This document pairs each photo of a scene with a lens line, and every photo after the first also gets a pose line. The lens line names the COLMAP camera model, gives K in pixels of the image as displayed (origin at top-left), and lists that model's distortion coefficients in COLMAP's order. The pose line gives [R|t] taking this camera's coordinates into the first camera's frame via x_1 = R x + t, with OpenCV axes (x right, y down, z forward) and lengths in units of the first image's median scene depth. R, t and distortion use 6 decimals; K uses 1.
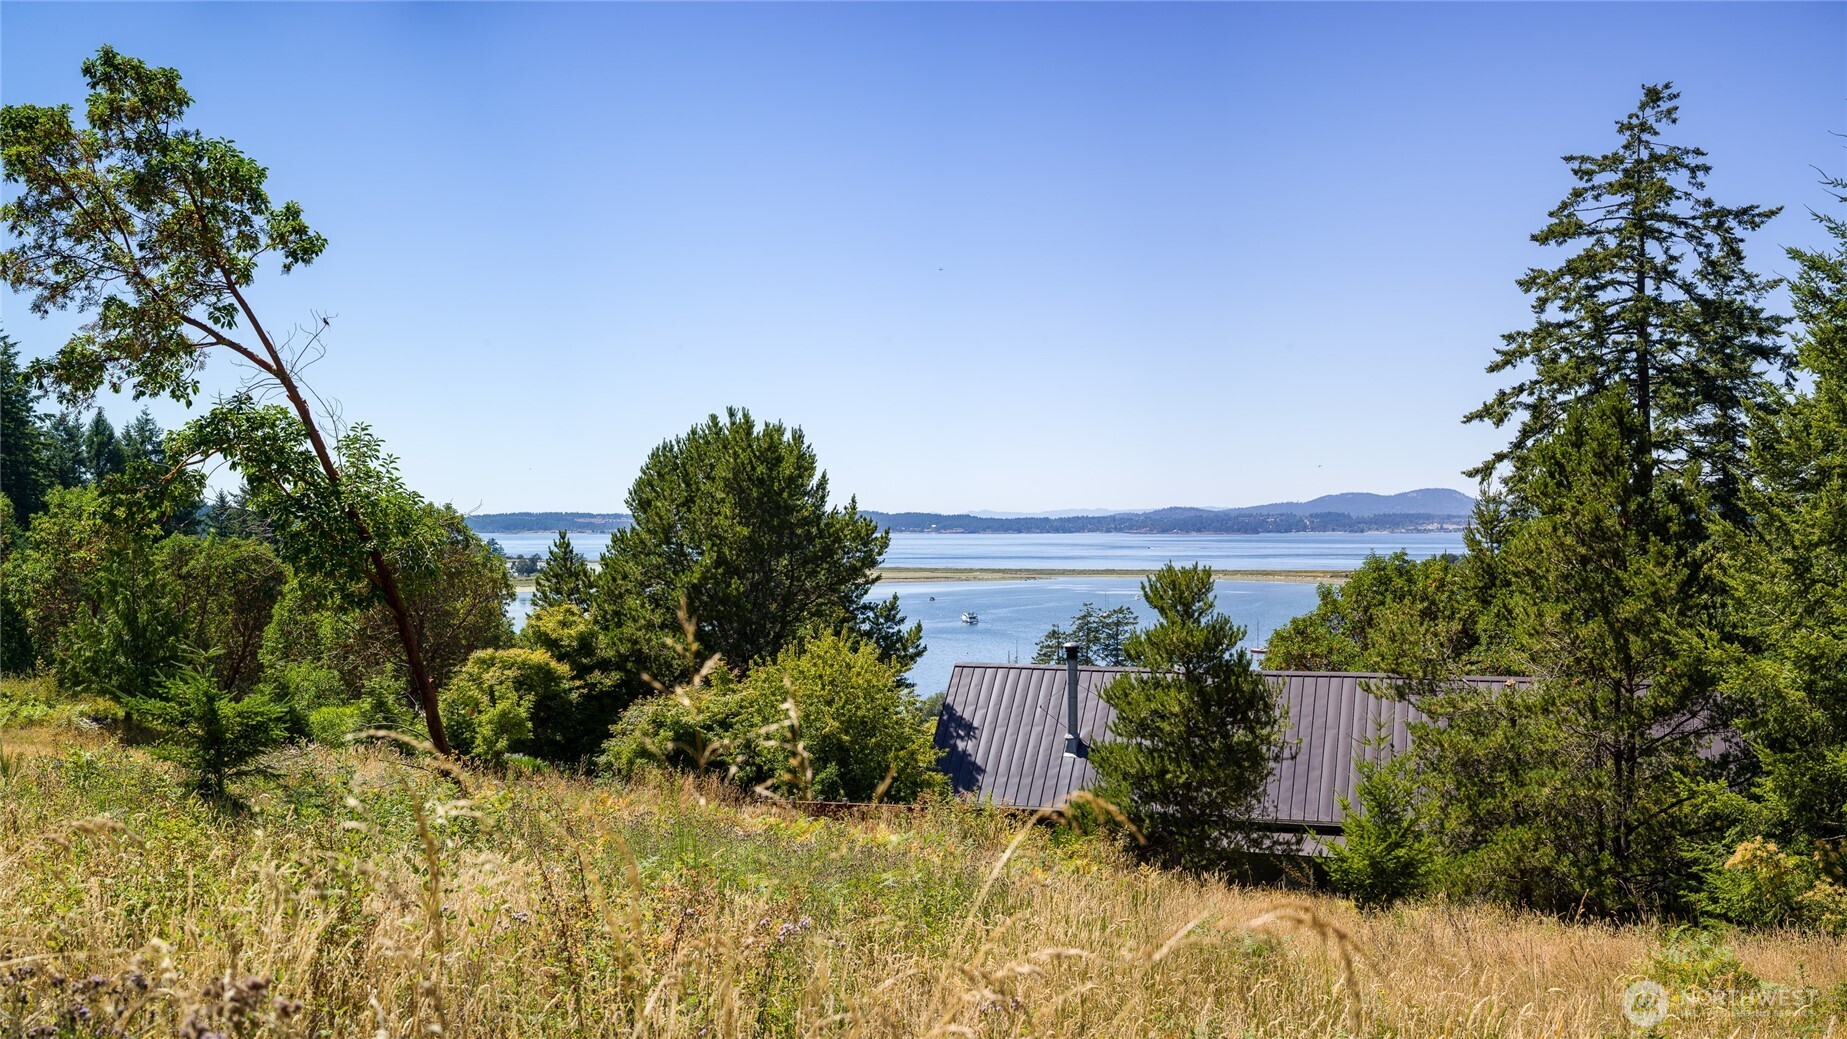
lens RADIAL K [[1814.9, 0, 904.9], [0, 1814.9, 520.5], [0, 0, 1]] dist [-0.004267, 0.000000]
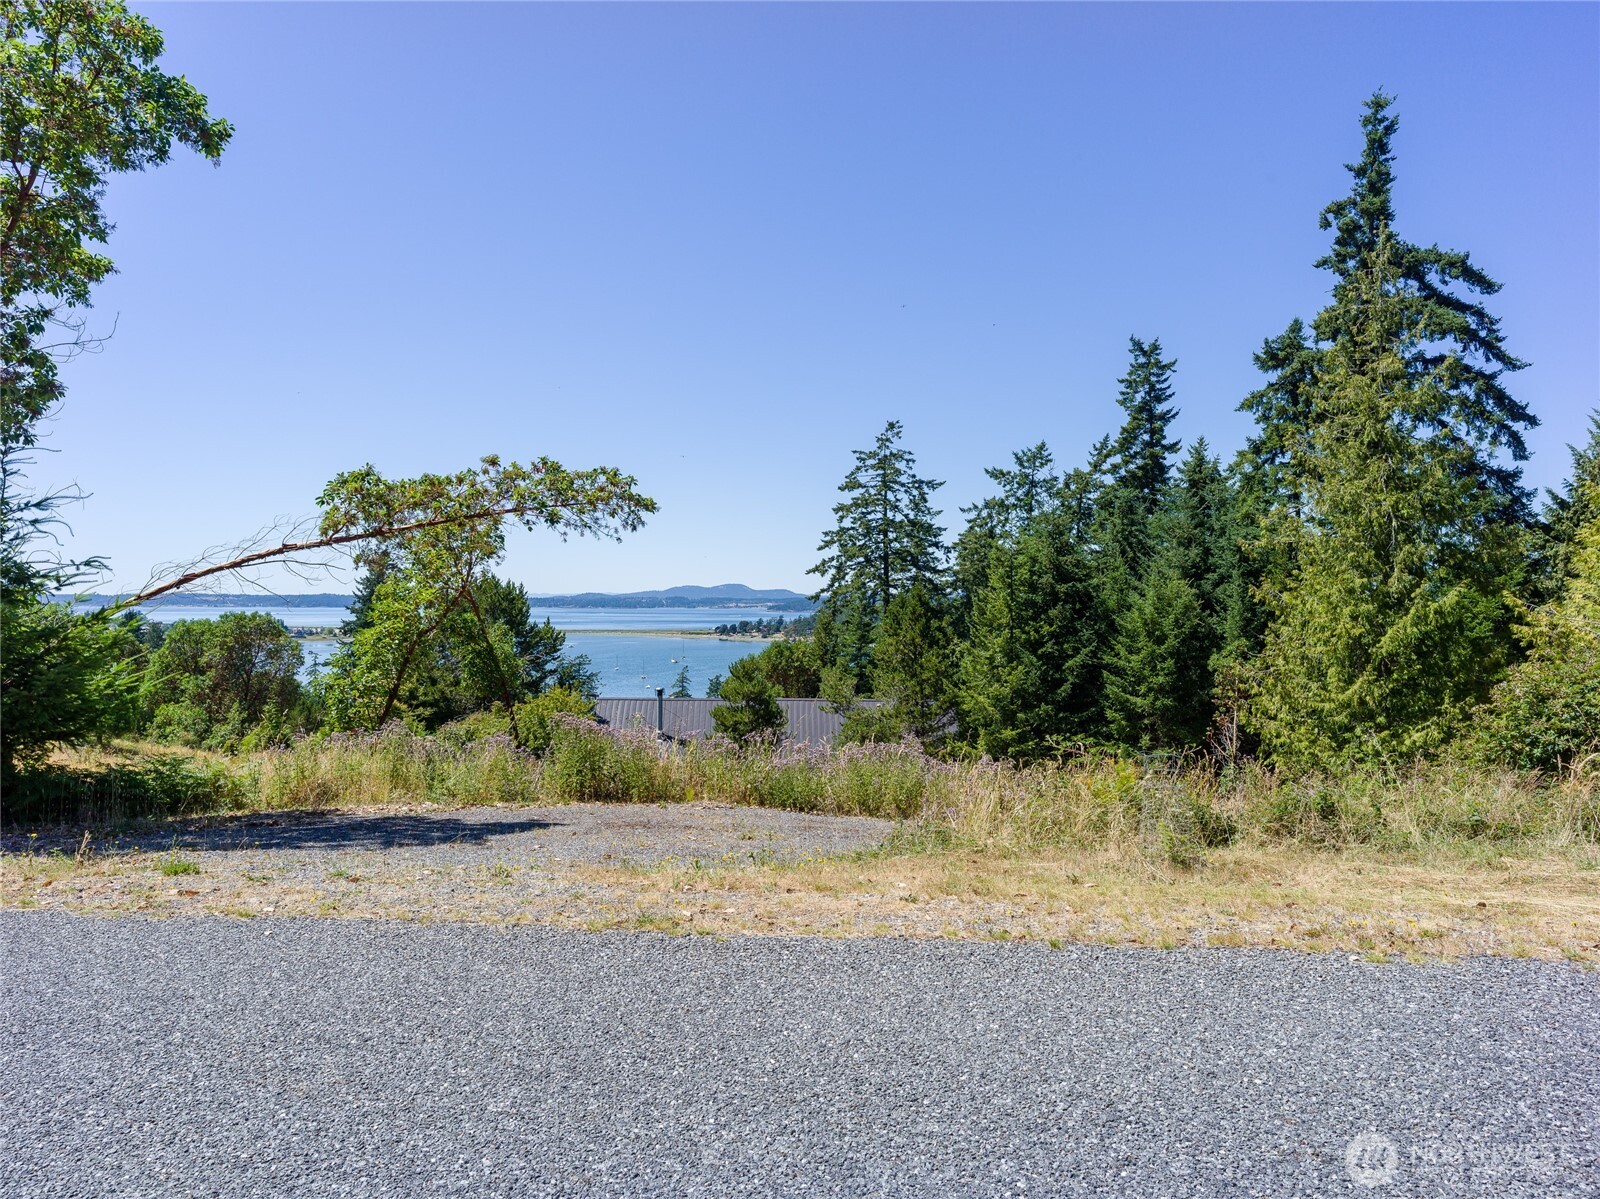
lens RADIAL K [[1037.2, 0, 796.3], [0, 1037.2, 598.4], [0, 0, 1]] dist [0.007184, -0.006551]
pose [[0.940894, 0.006416, 0.338639, -0.127118], [-0.005673, 0.999979, -0.003183, -0.025435], [-0.338652, 0.001073, 0.940911, -0.145824]]
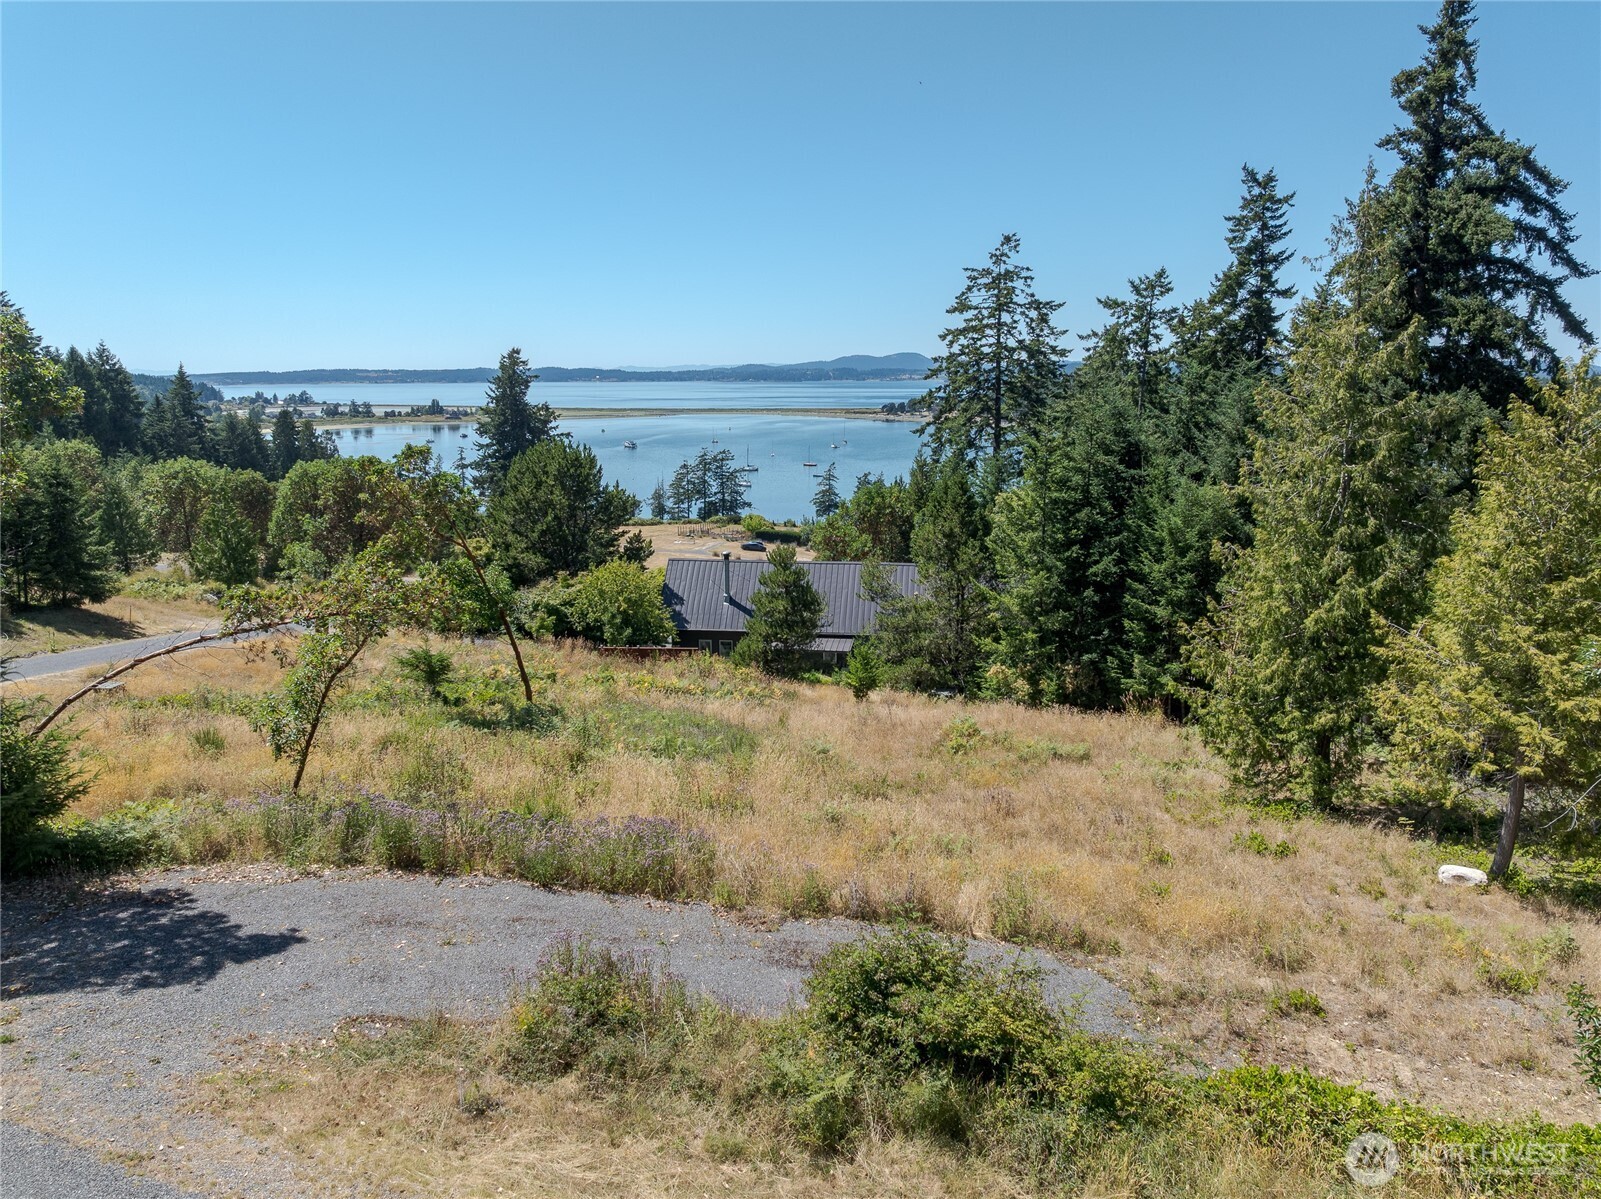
lens RADIAL K [[1127.3, 0, 799.6], [0, 1127.3, 605.6], [0, 0, 1]] dist [-0.047690, 0.018195]
pose [[0.981880, -0.040026, 0.185228, -0.052836], [0.001514, 0.979065, 0.203540, -0.104111], [-0.189497, -0.199572, 0.961385, -0.222028]]
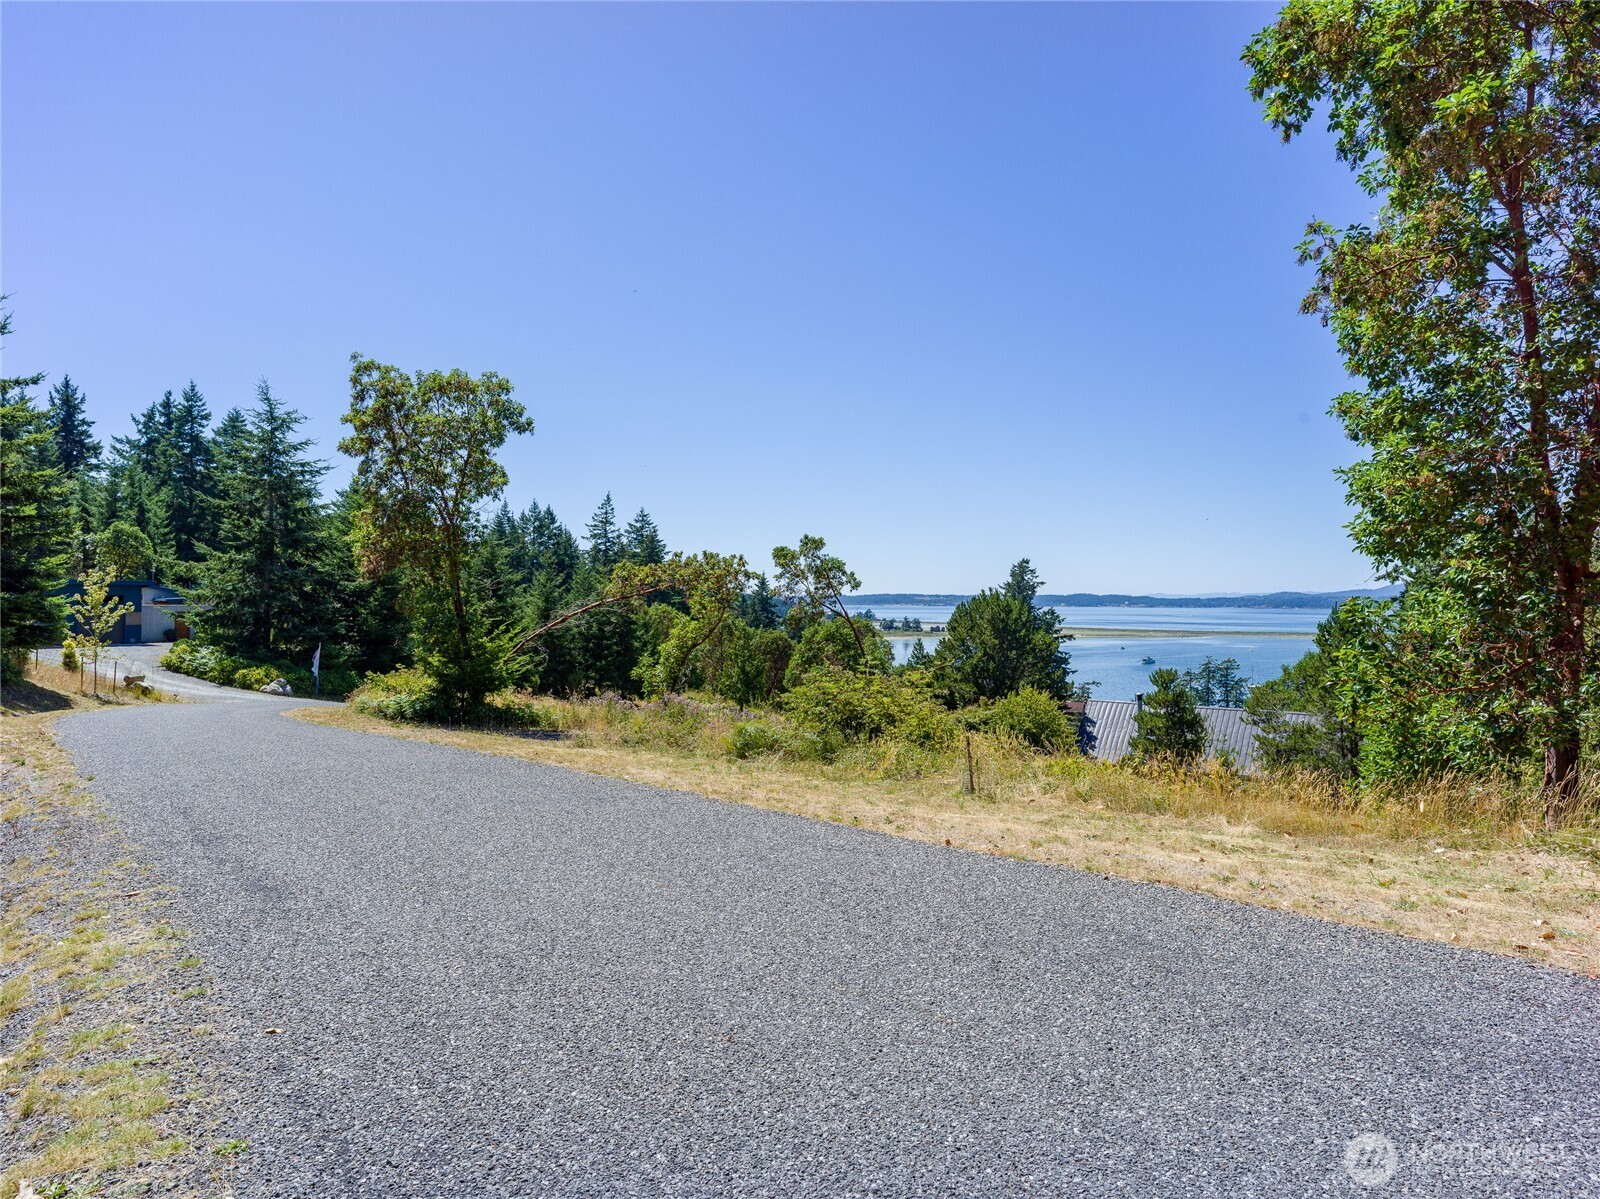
lens RADIAL K [[1037.2, 0, 801.3], [0, 1037.2, 600.1], [0, 0, 1]] dist [0.007184, -0.006551]
pose [[0.958663, 0.005315, -0.284494, 0.040901], [-0.004861, 0.999986, 0.002300, -0.038187], [0.284503, -0.000822, 0.958675, -0.285534]]
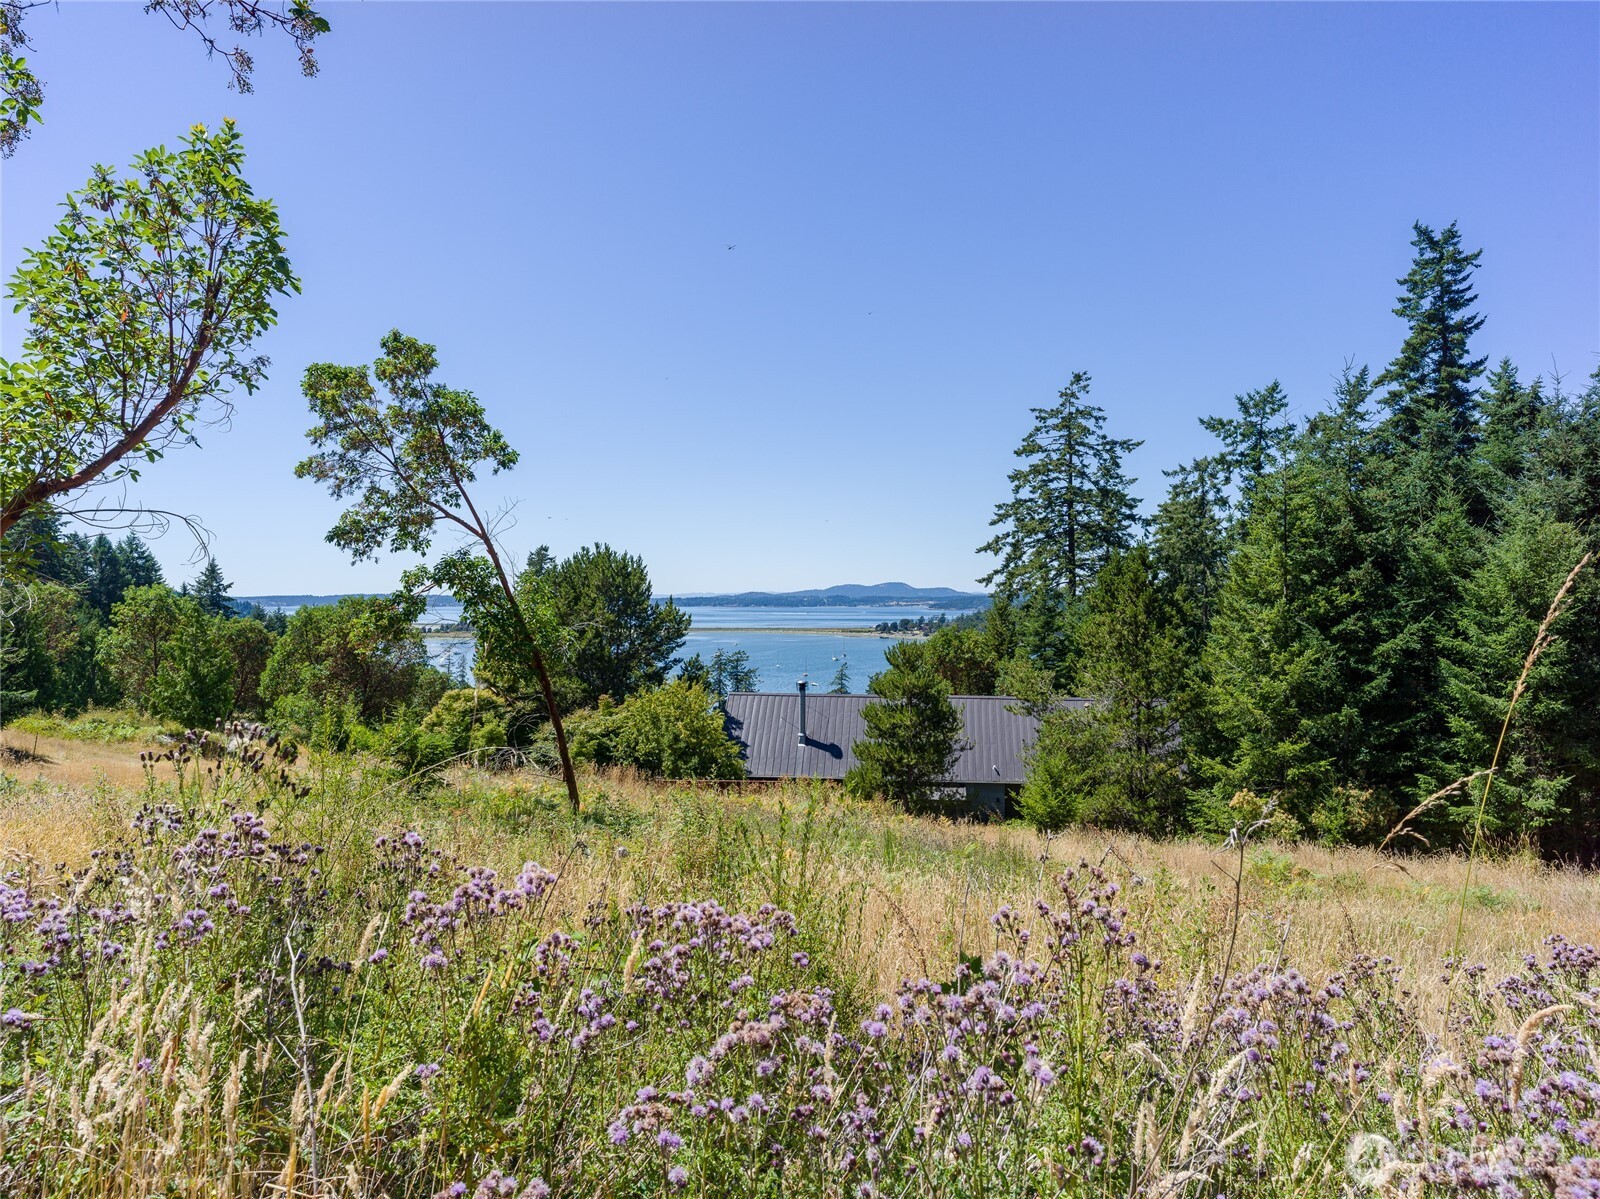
lens RADIAL K [[1037.2, 0, 795.9], [0, 1037.2, 597.7], [0, 0, 1]] dist [0.007184, -0.006551]
pose [[0.981925, 0.002277, 0.189258, -0.077500], [-0.001942, 0.999996, -0.001960, -0.008001], [-0.189262, 0.001557, 0.981925, 0.015621]]
